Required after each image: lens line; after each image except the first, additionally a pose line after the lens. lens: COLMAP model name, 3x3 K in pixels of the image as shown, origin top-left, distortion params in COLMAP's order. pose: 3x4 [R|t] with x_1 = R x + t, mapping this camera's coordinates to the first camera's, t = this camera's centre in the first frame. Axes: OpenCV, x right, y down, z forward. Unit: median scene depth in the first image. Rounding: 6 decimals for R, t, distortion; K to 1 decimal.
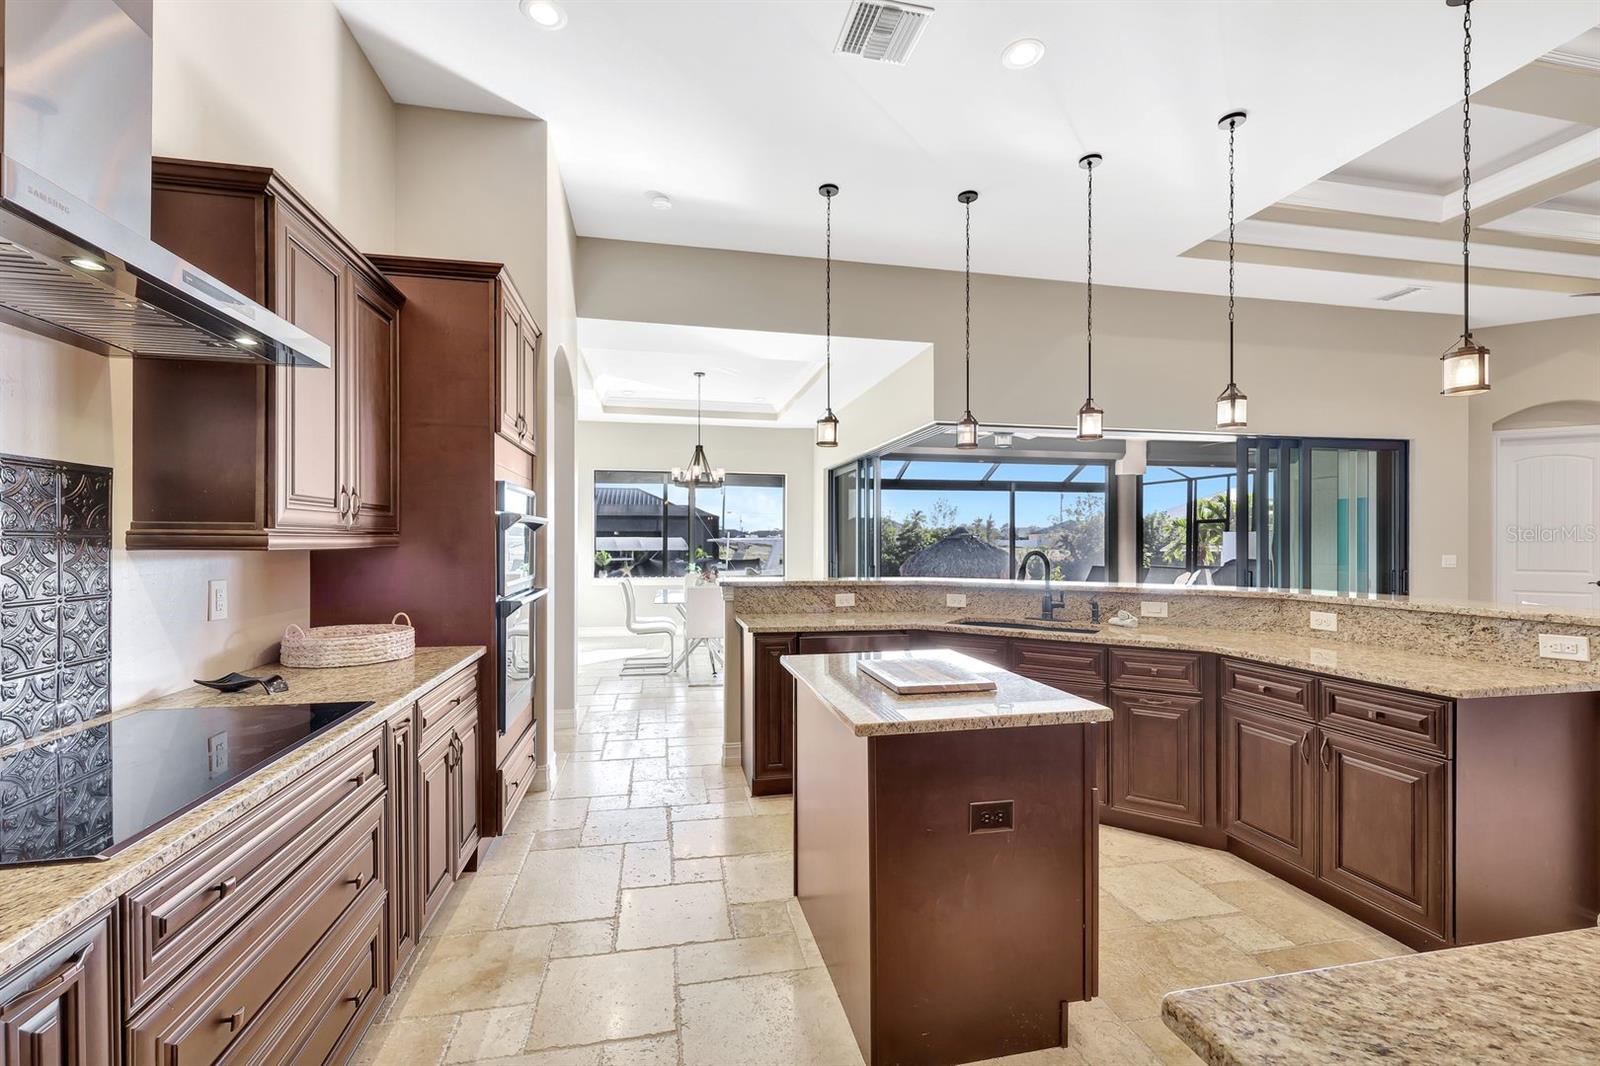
lens RADIAL K [[666.5, 0, 788.1], [0, 666.5, 543.3], [0, 0, 1]] dist [-0.002427, -0.000043]
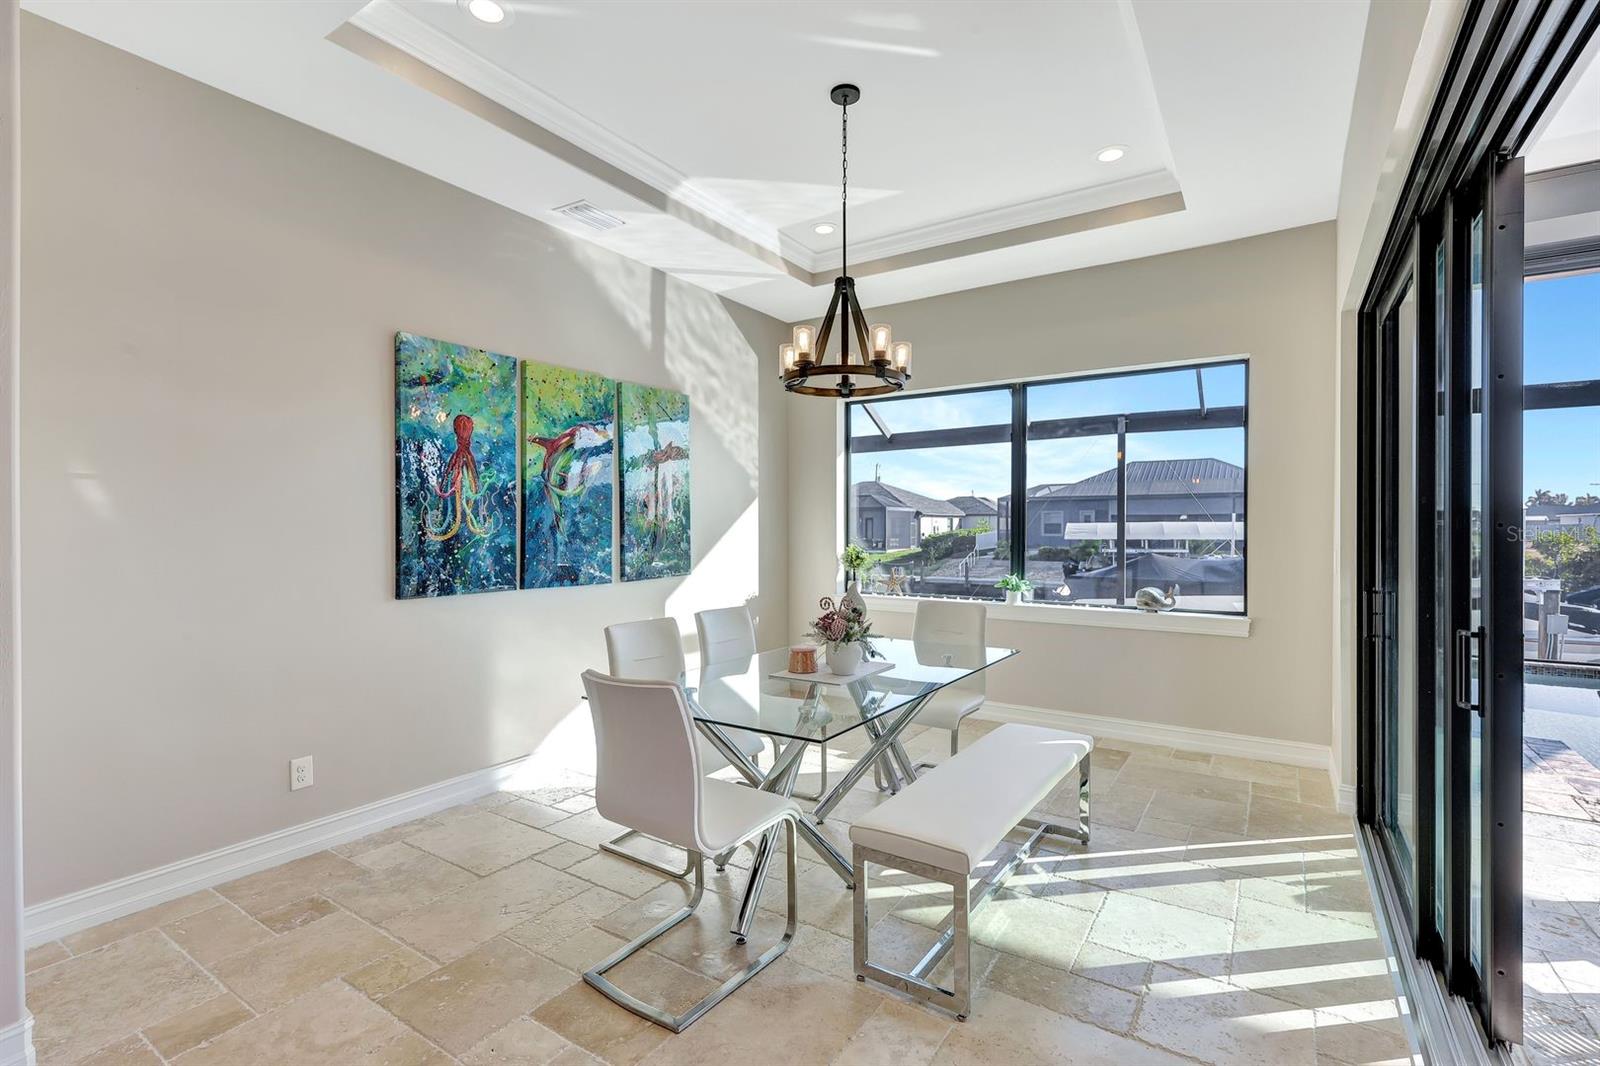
lens RADIAL K [[711.6, 0, 789.9], [0, 711.6, 529.8], [0, 0, 1]] dist [-0.001963, 0.000004]
pose [[0.704385, -0.000089, -0.709818, 0.139211], [0.000435, 1.000000, 0.000307, -0.002208], [0.709818, -0.000525, 0.704385, 0.718108]]
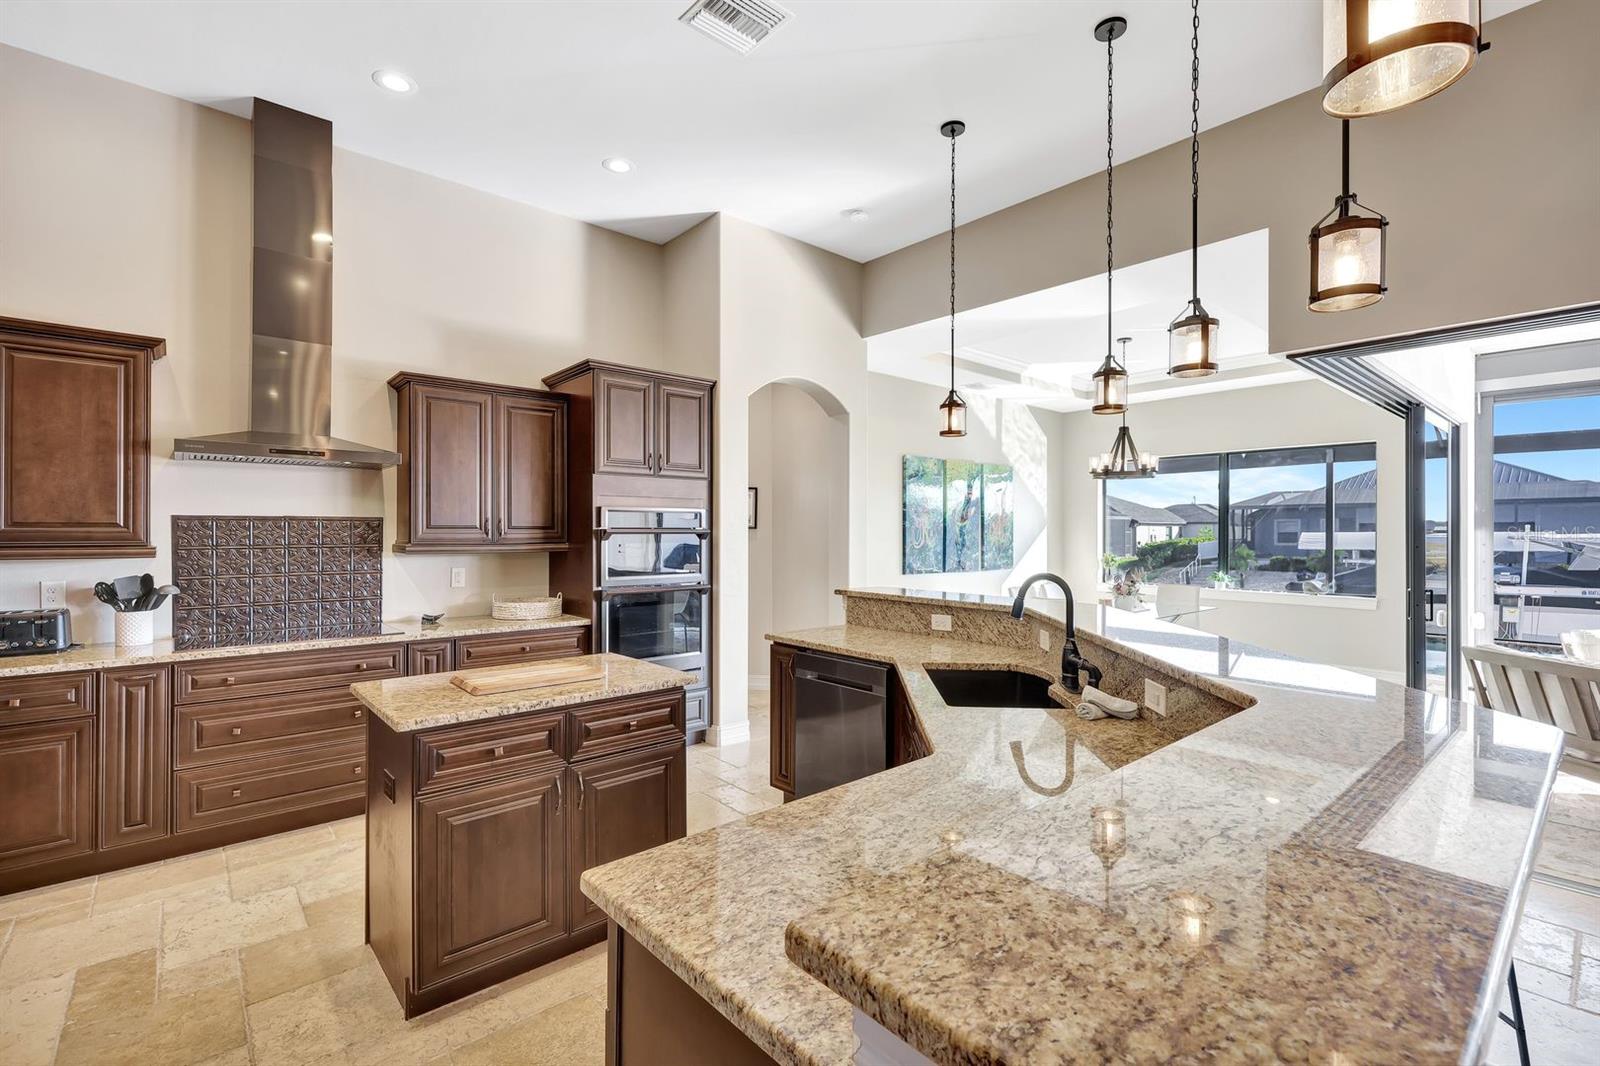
lens RADIAL K [[711.6, 0, 798.1], [0, 711.6, 534.0], [0, 0, 1]] dist [-0.001963, 0.000004]
pose [[0.500040, -0.001109, -0.866002, 0.435147], [-0.003029, 0.999991, -0.003030, -0.012338], [0.865997, 0.004138, 0.500032, 0.230766]]
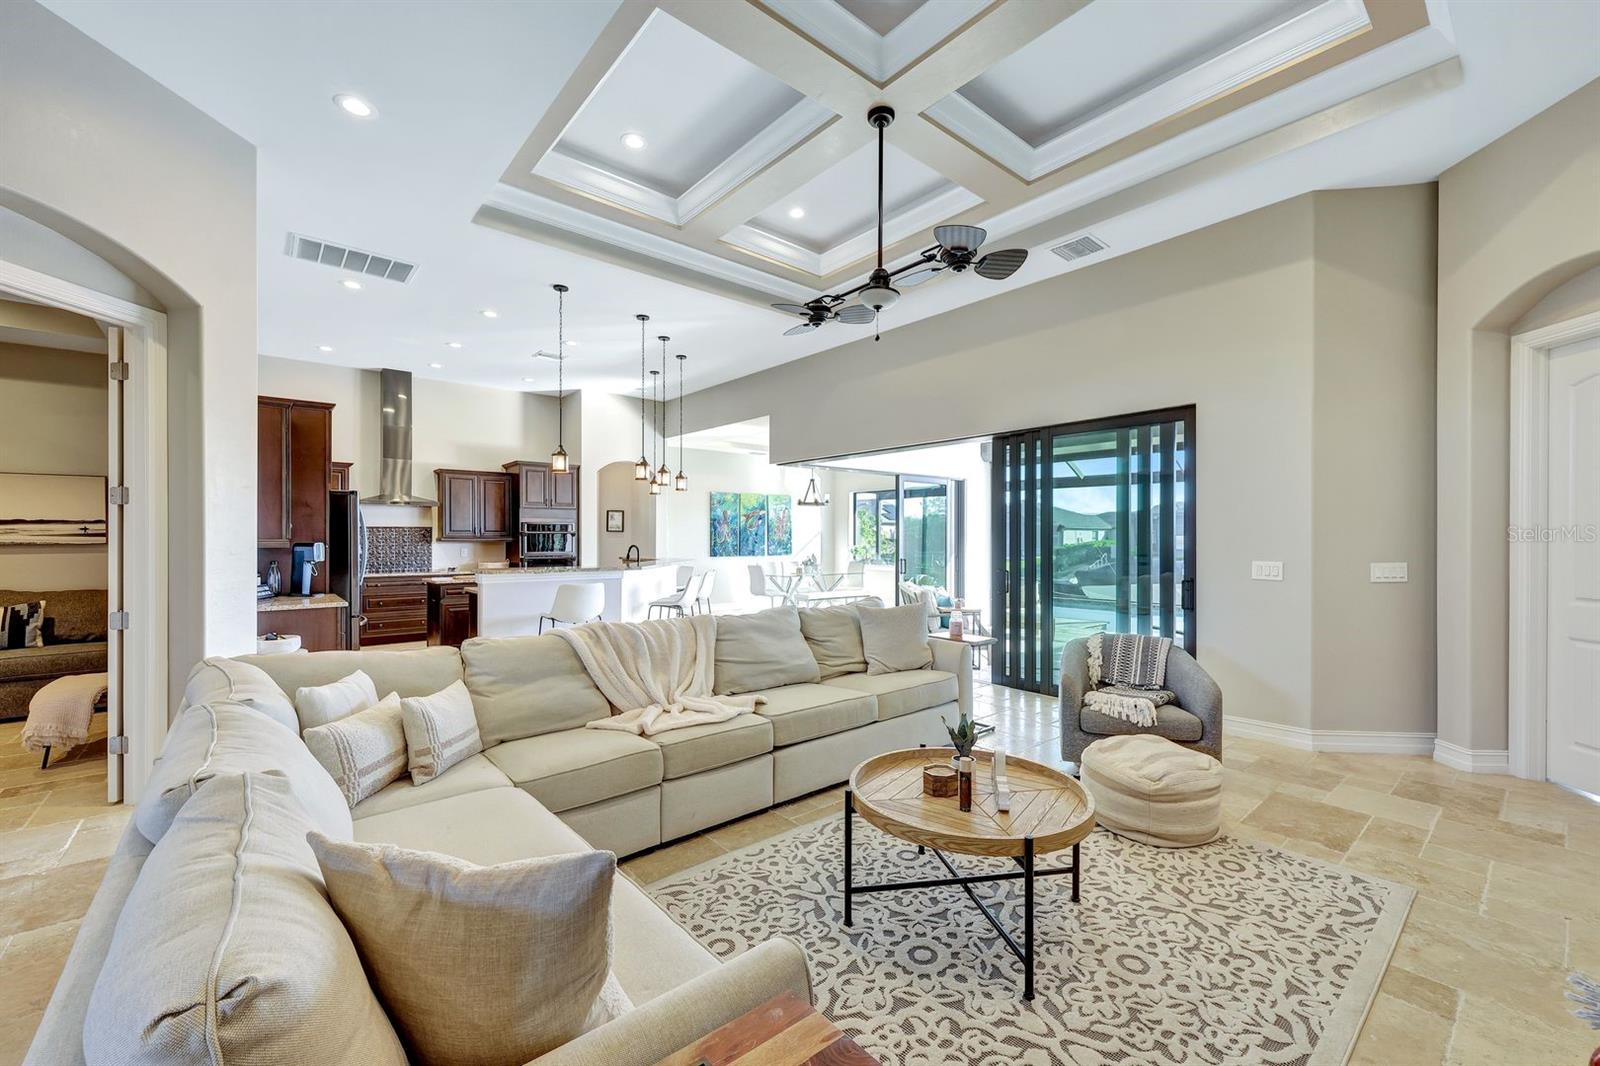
lens RADIAL K [[643.5, 0, 797.6], [0, 643.5, 540.7], [0, 0, 1]] dist [-0.001755, 0.000469]
pose [[0.483827, 0.002354, -0.875161, 1.223485], [-0.002544, 0.999996, 0.001283, -0.002657], [0.875160, 0.001606, 0.483831, 0.244626]]
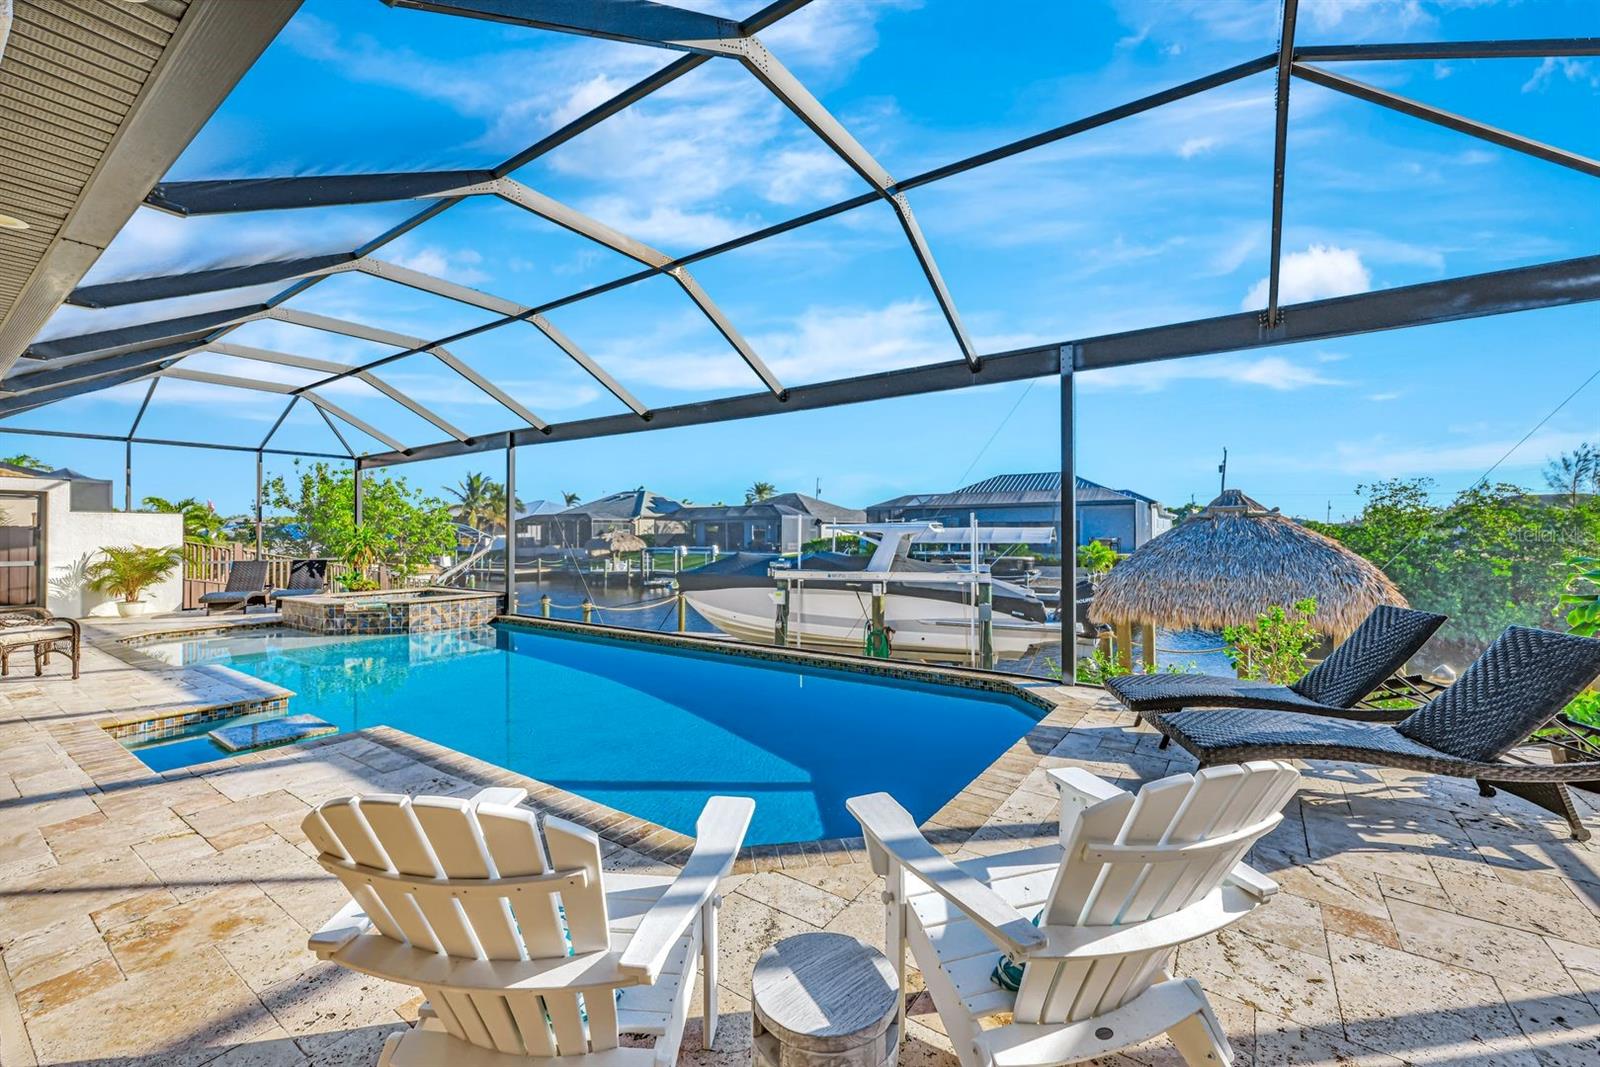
lens RADIAL K [[643.5, 0, 804.0], [0, 643.5, 533.0], [0, 0, 1]] dist [-0.001755, 0.000469]
pose [[0.698399, -0.004068, -0.715697, 1.152955], [0.000074, 0.999984, -0.005611, 0.016768], [0.715709, 0.003866, 0.698388, 1.619430]]
